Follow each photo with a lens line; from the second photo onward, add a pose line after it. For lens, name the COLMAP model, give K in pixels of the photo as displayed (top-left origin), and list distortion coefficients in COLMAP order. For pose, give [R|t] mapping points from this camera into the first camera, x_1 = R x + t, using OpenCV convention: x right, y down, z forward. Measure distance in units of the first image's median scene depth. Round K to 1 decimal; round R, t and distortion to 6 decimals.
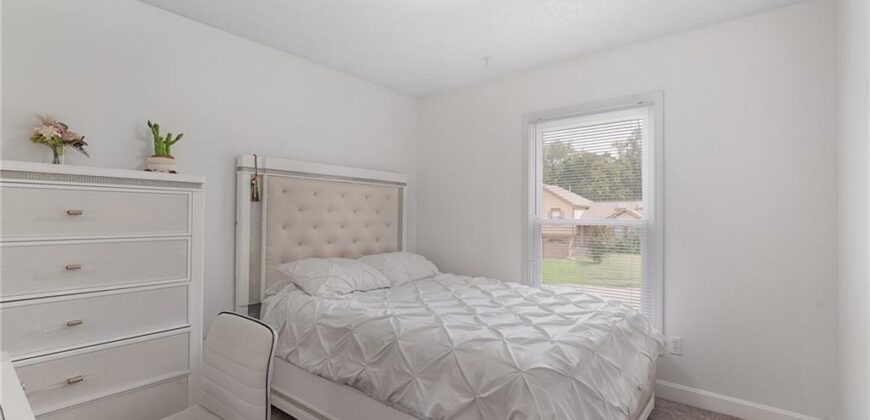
lens RADIAL K [[394.3, 0, 433.5], [0, 394.3, 209.7], [0, 0, 1]] dist [-0.002083, 0.000033]
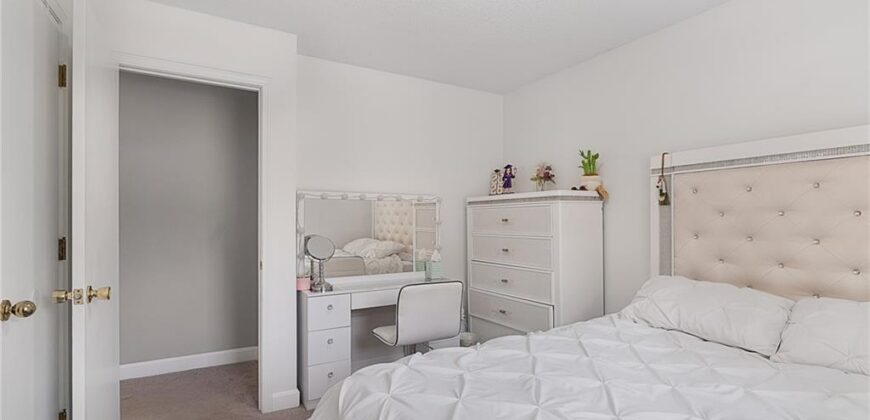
lens RADIAL K [[394.3, 0, 433.2], [0, 394.3, 217.7], [0, 0, 1]] dist [-0.002083, 0.000033]
pose [[-0.338282, -0.012654, -0.940960, 0.568829], [0.013923, 0.999733, -0.018449, 0.015910], [0.940942, -0.019342, -0.338015, 0.807342]]
